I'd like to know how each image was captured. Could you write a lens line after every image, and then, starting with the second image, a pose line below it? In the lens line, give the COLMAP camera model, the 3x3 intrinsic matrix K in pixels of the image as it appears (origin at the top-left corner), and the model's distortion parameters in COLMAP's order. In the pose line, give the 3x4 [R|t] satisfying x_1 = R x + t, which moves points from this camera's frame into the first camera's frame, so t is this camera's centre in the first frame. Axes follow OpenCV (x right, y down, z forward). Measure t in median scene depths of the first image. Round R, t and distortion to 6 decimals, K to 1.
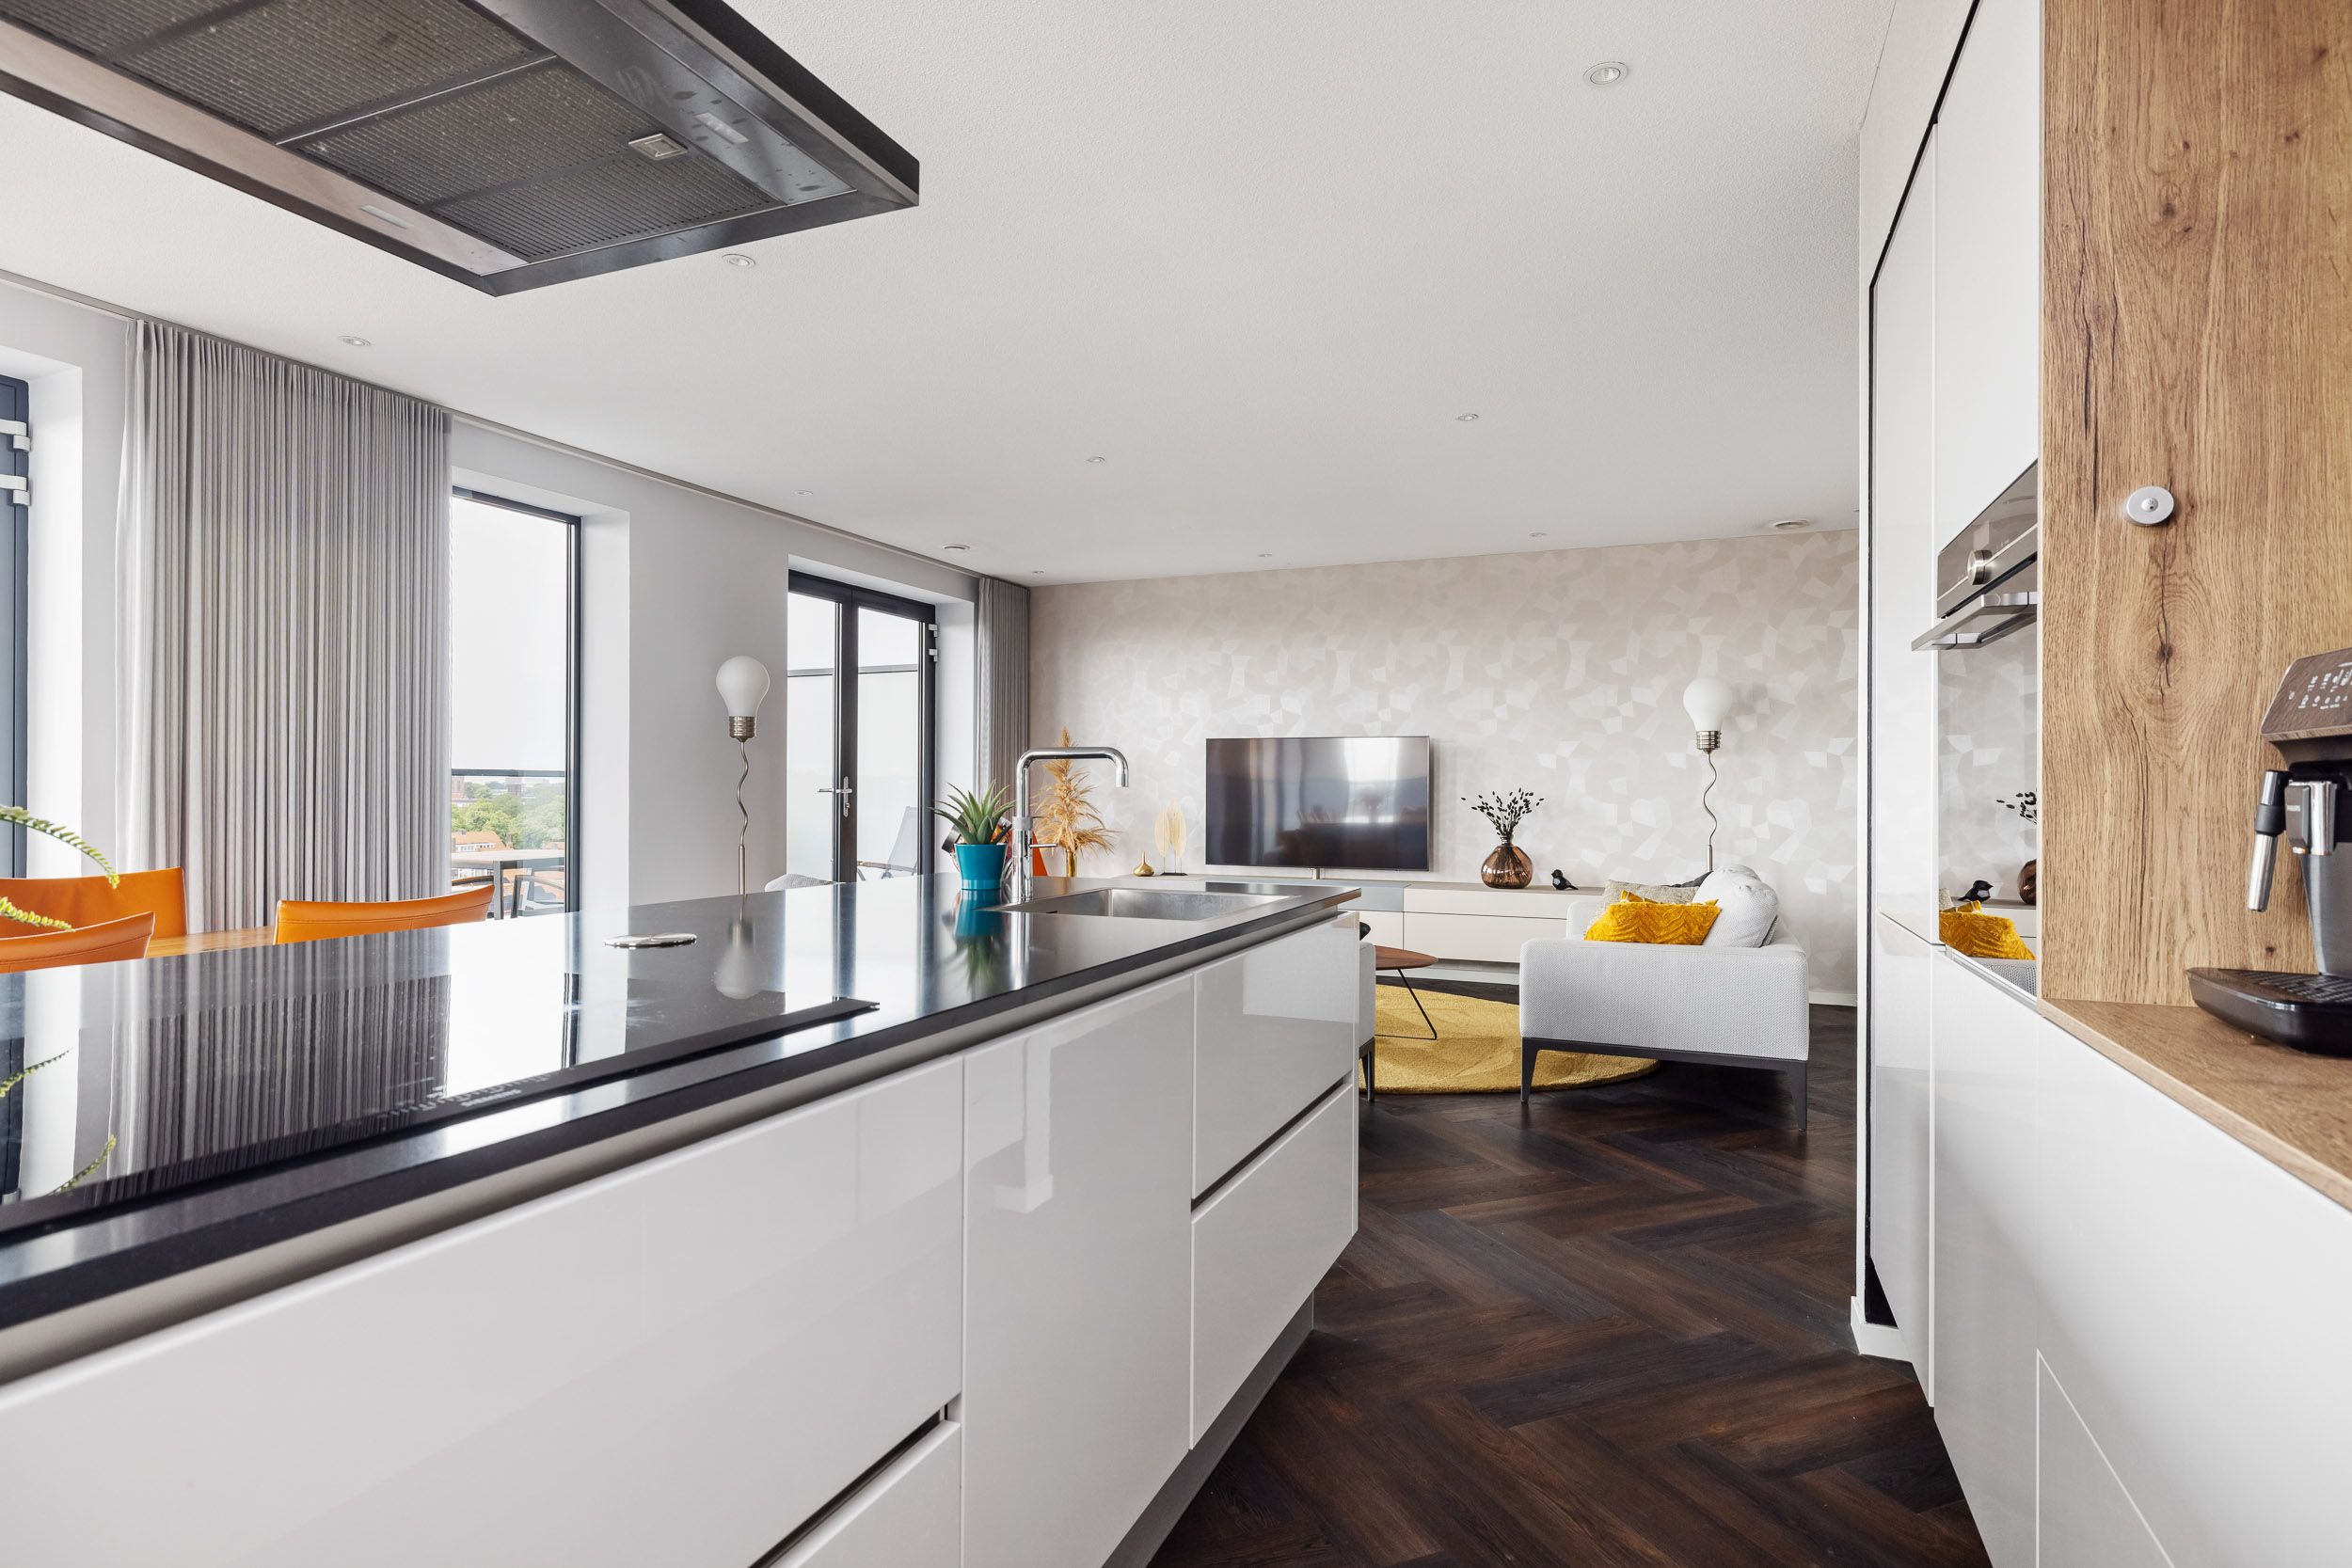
lens RADIAL K [[1222.7, 0, 1176.0], [0, 1222.7, 784.0], [0, 0, 1]] dist [-0.000728, -0.000102]
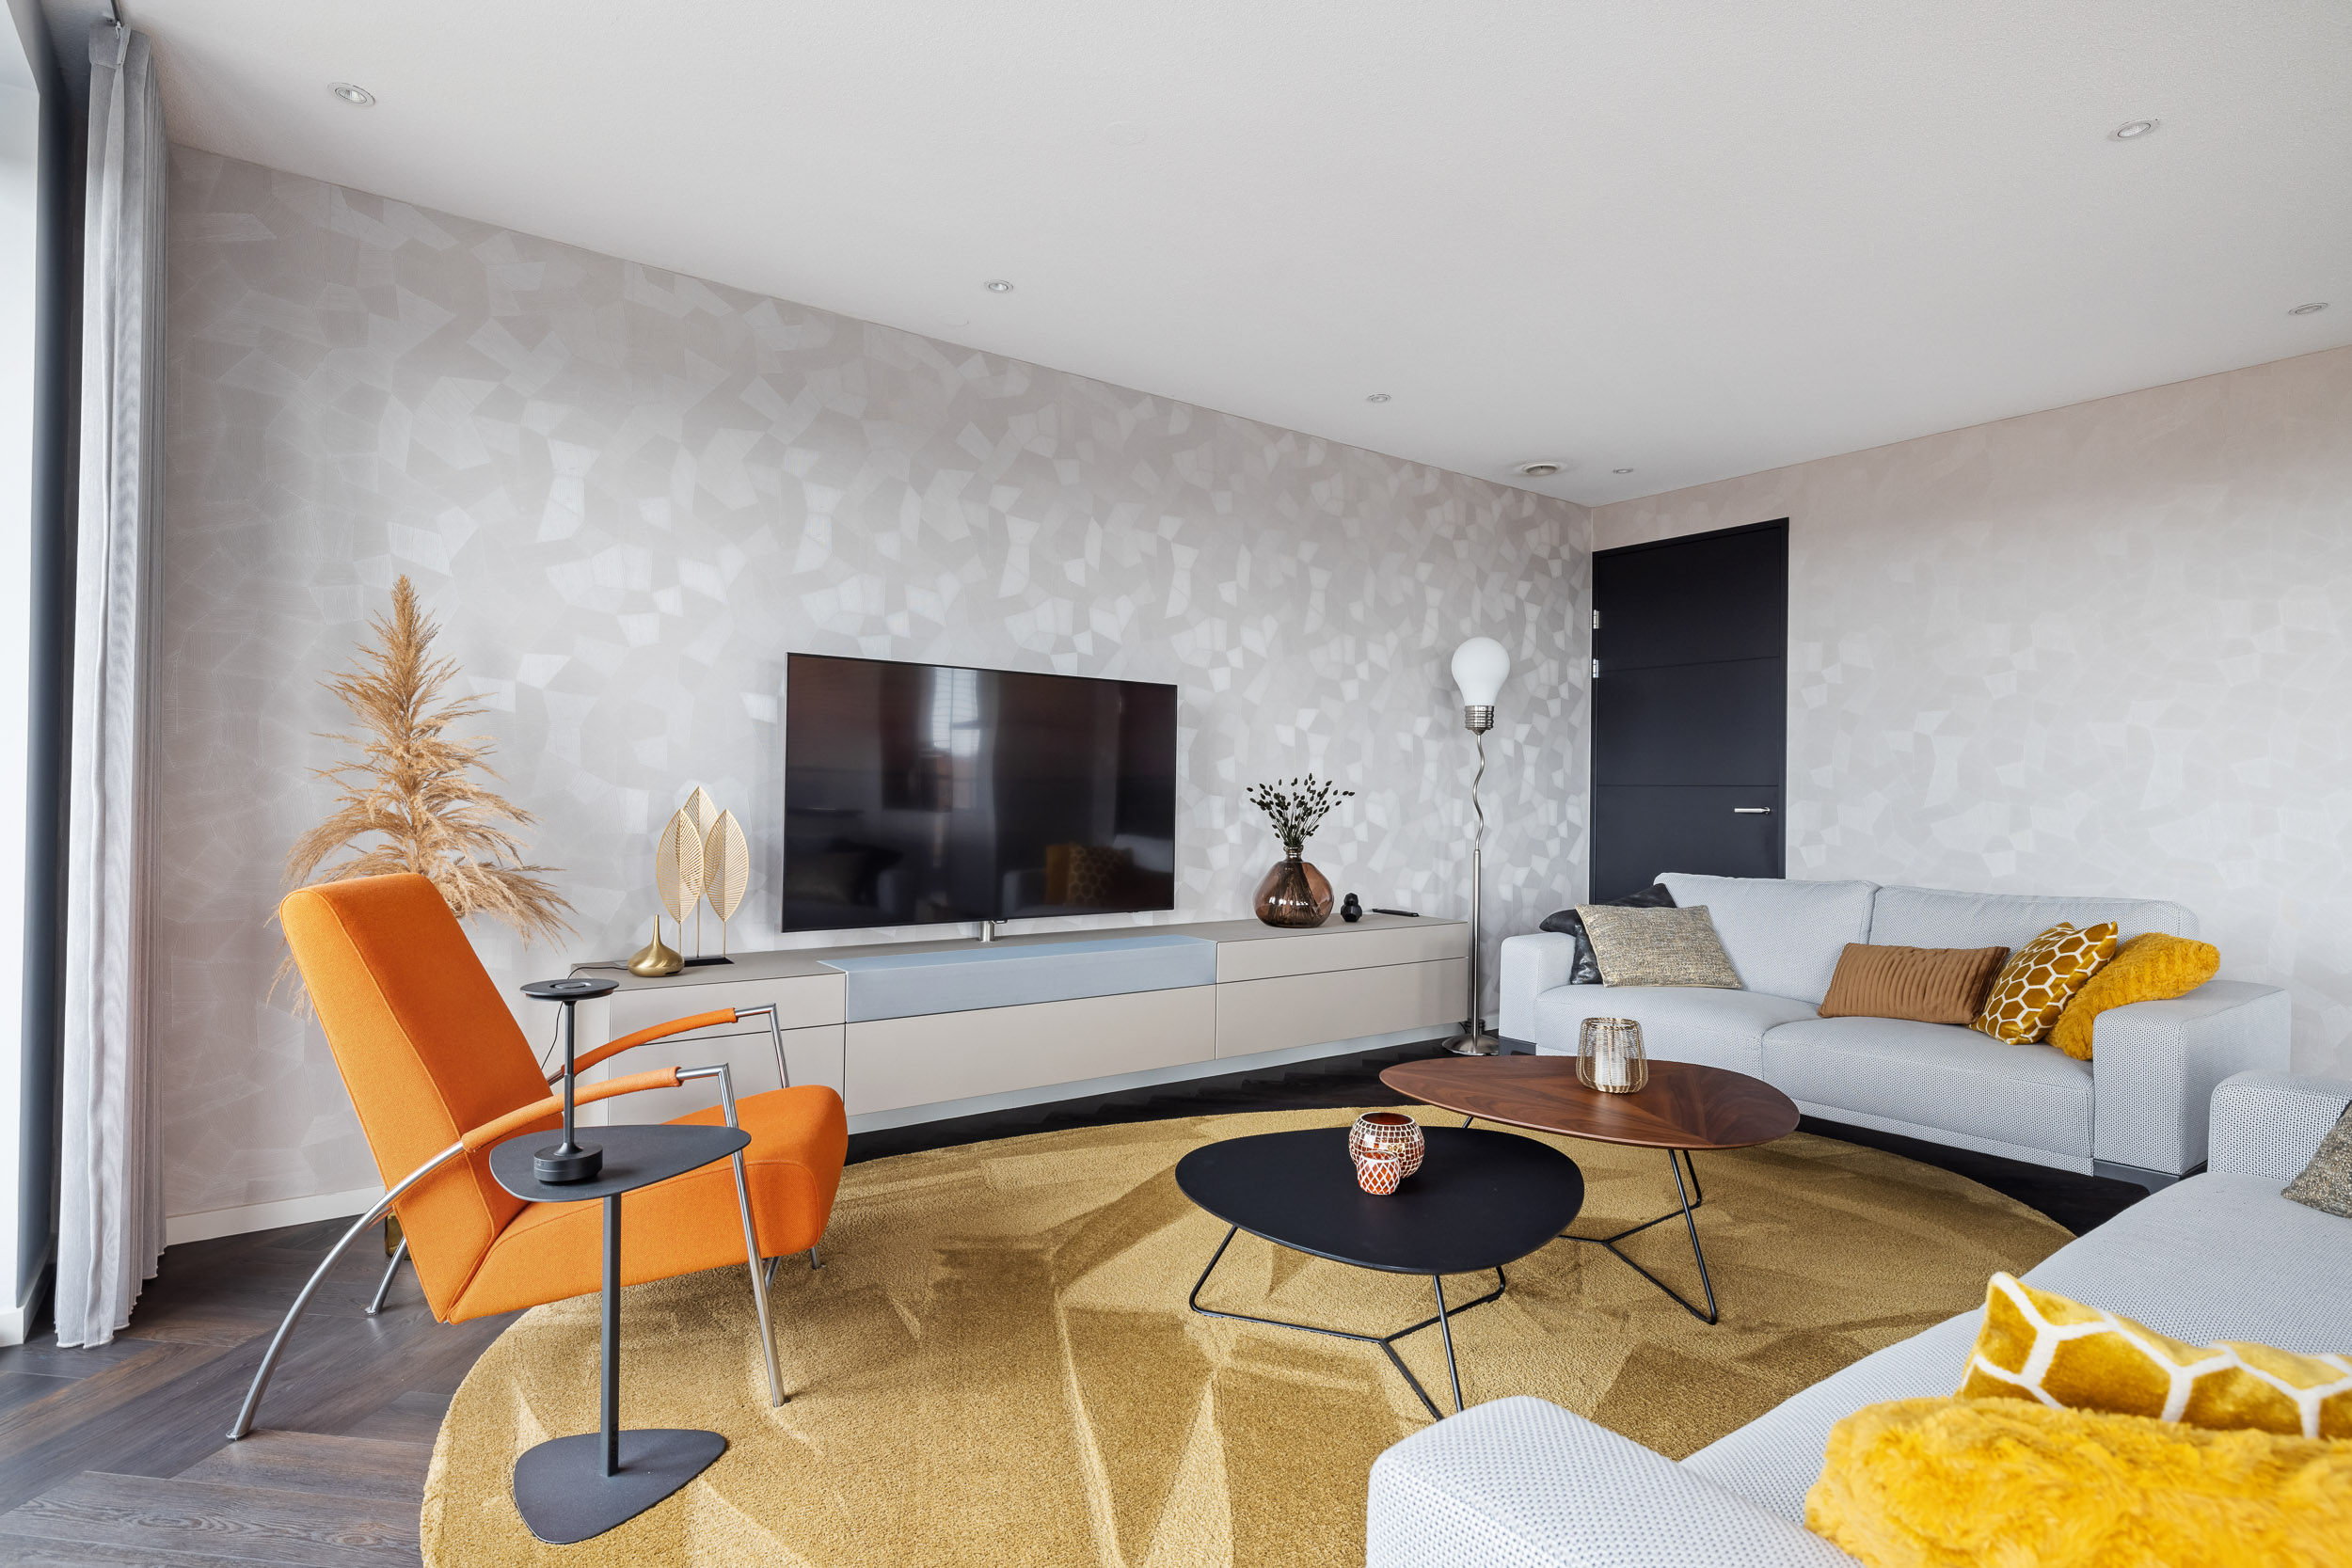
lens RADIAL K [[1222.7, 0, 1176.0], [0, 1222.7, 784.0], [0, 0, 1]] dist [-0.000728, -0.000102]
pose [[0.507828, 0.010555, 0.861394, -0.324551], [-0.016292, 0.999864, -0.002646, 0.011771], [-0.861304, -0.012690, 0.507931, 0.715042]]
